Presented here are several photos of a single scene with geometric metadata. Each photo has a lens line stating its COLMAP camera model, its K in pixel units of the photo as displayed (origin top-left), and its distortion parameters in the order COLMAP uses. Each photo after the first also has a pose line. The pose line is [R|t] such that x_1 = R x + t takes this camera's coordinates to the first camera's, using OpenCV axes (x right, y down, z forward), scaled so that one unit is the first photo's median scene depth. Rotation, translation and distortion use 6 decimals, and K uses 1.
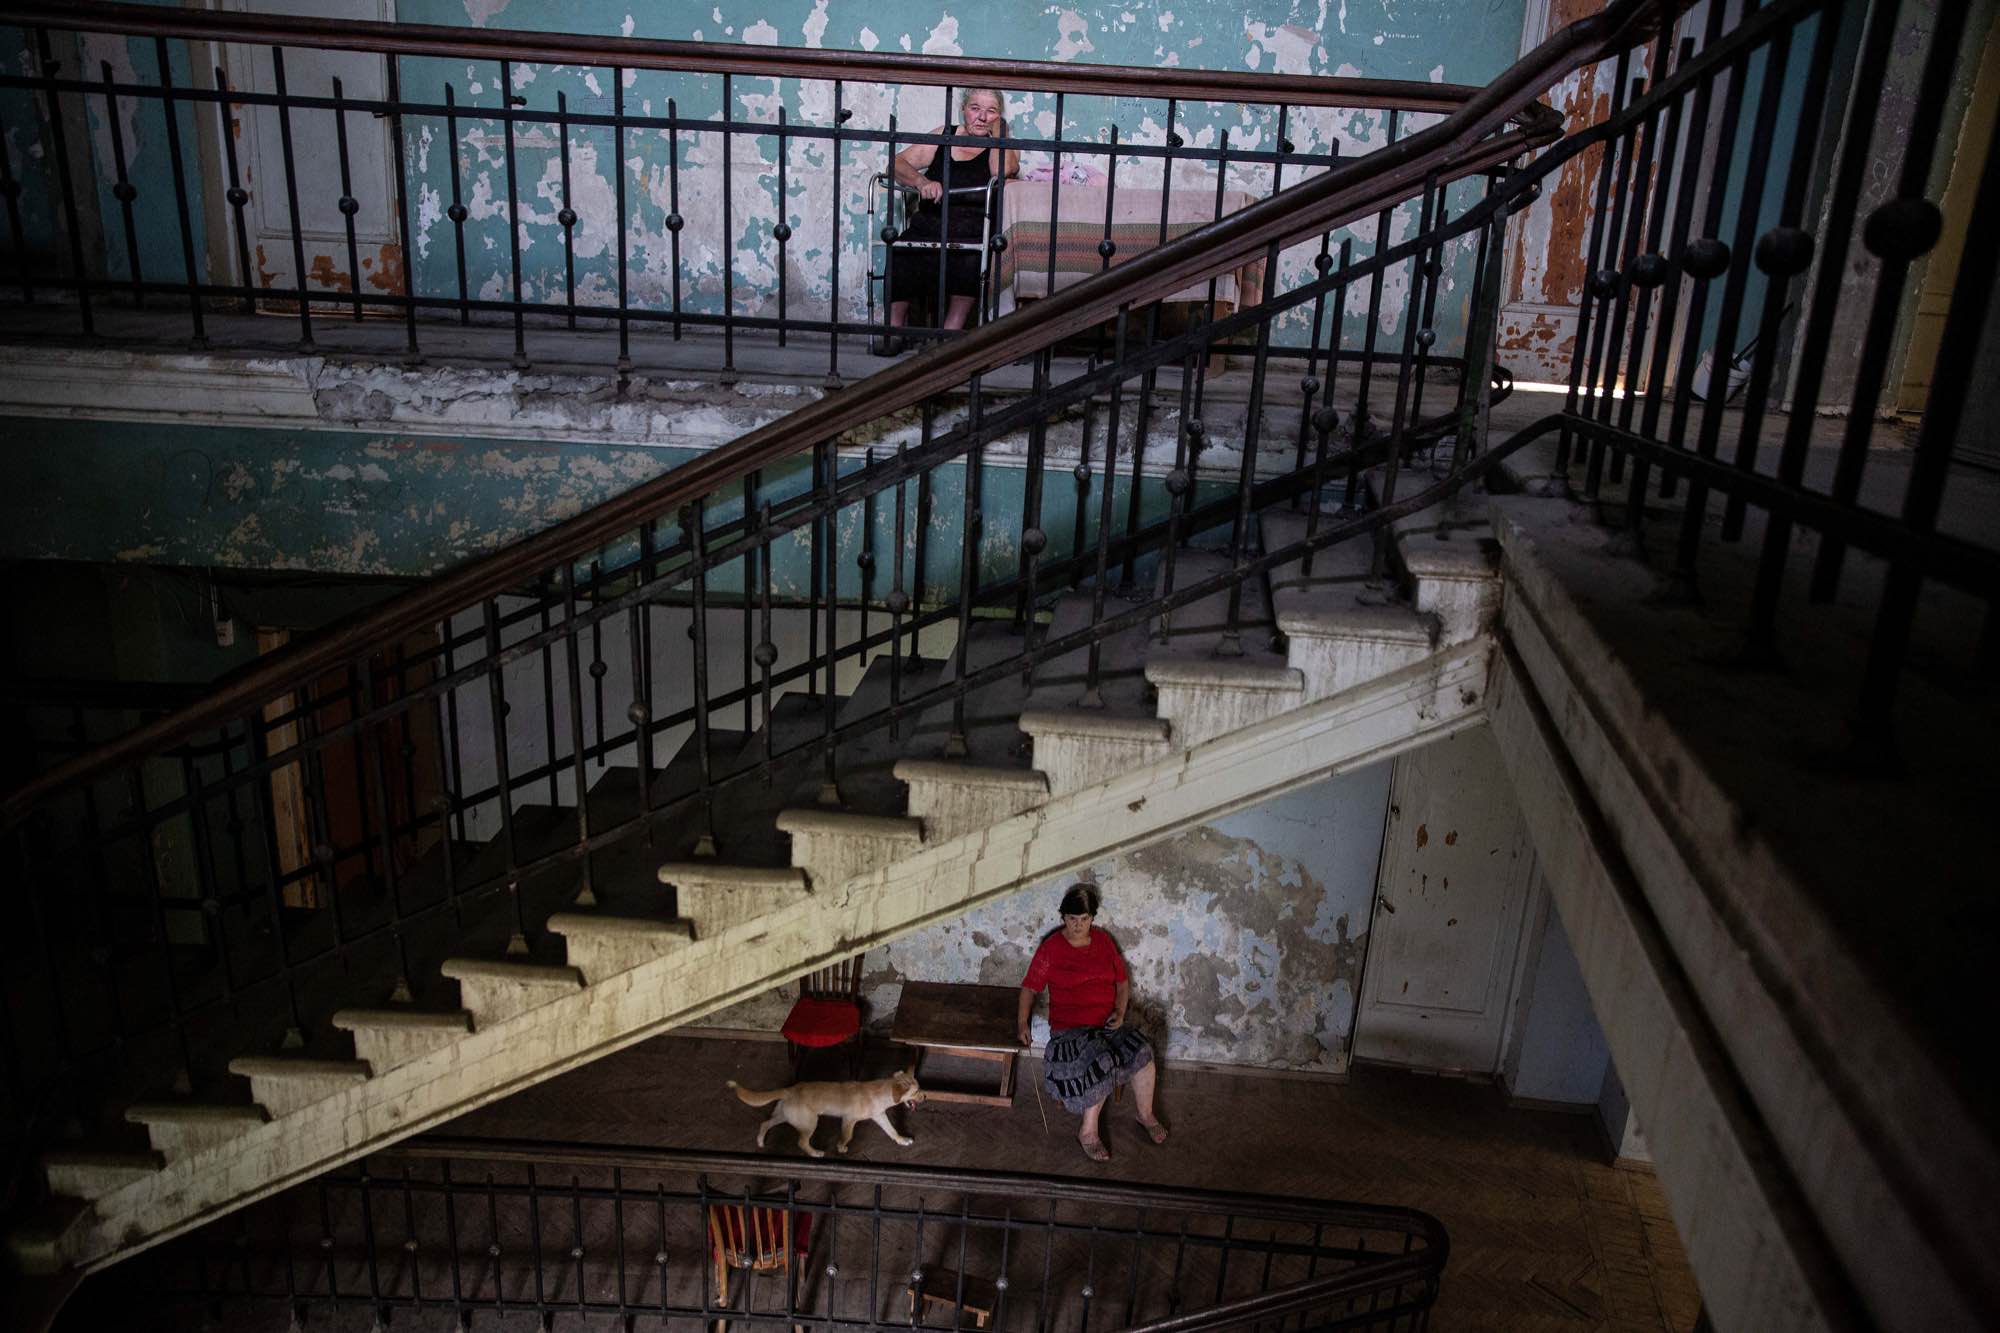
lens RADIAL K [[1353.1, 0, 1000.0], [0, 1353.1, 666.5], [0, 0, 1]] dist [-0.093592, 0.084278]
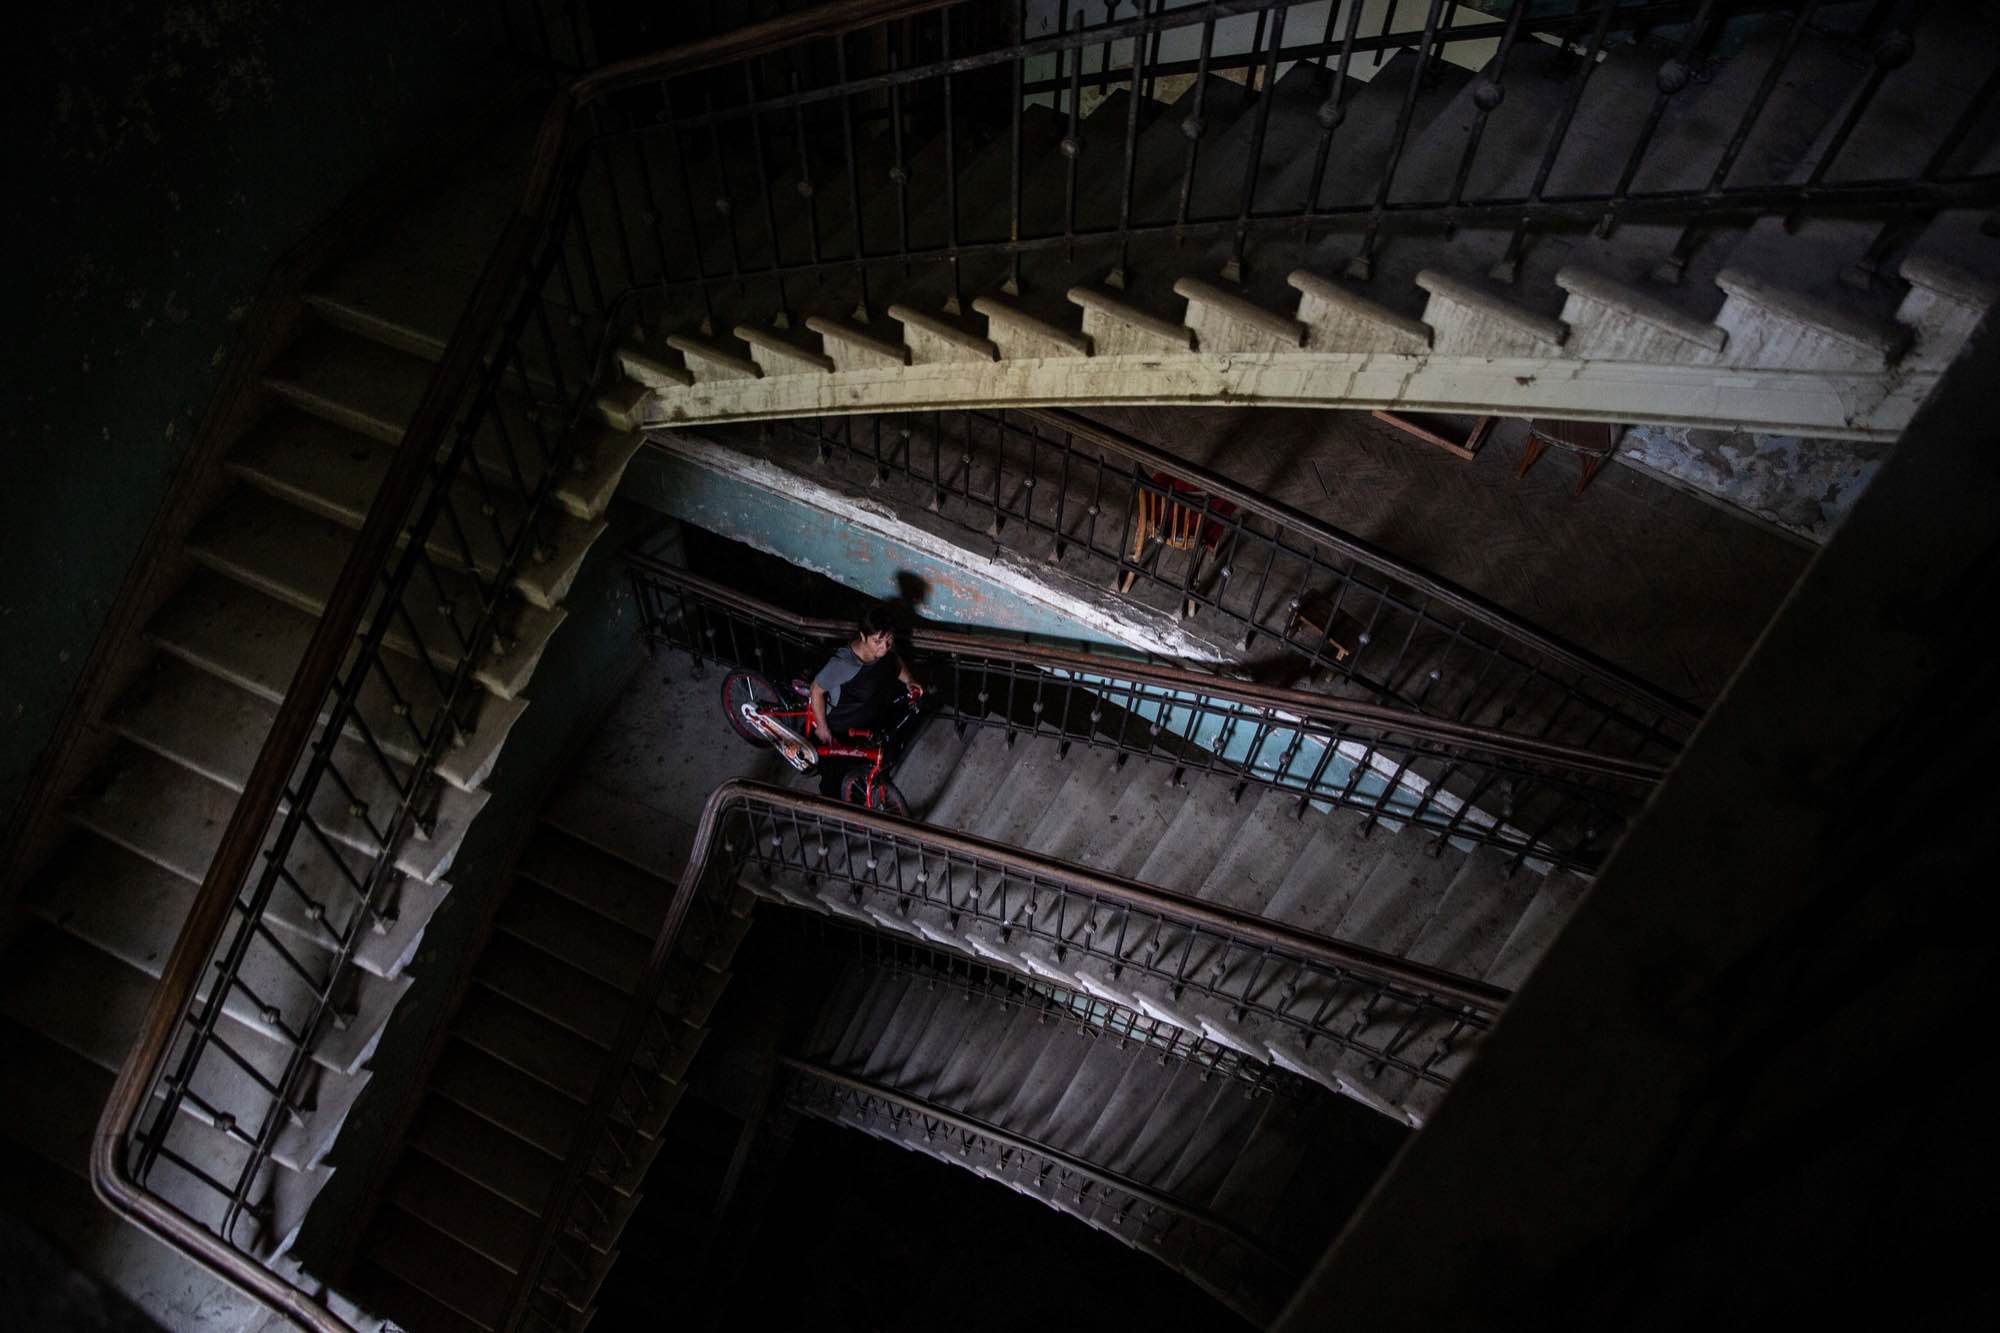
lens RADIAL K [[1353.1, 0, 1000.0], [0, 1353.1, 666.5], [0, 0, 1]] dist [-0.093592, 0.084278]
pose [[0.878644, 0.376789, -0.293282, 0.117483], [-0.141914, 0.792554, 0.593058, -0.223645], [0.455900, -0.479466, 0.749845, 0.023815]]
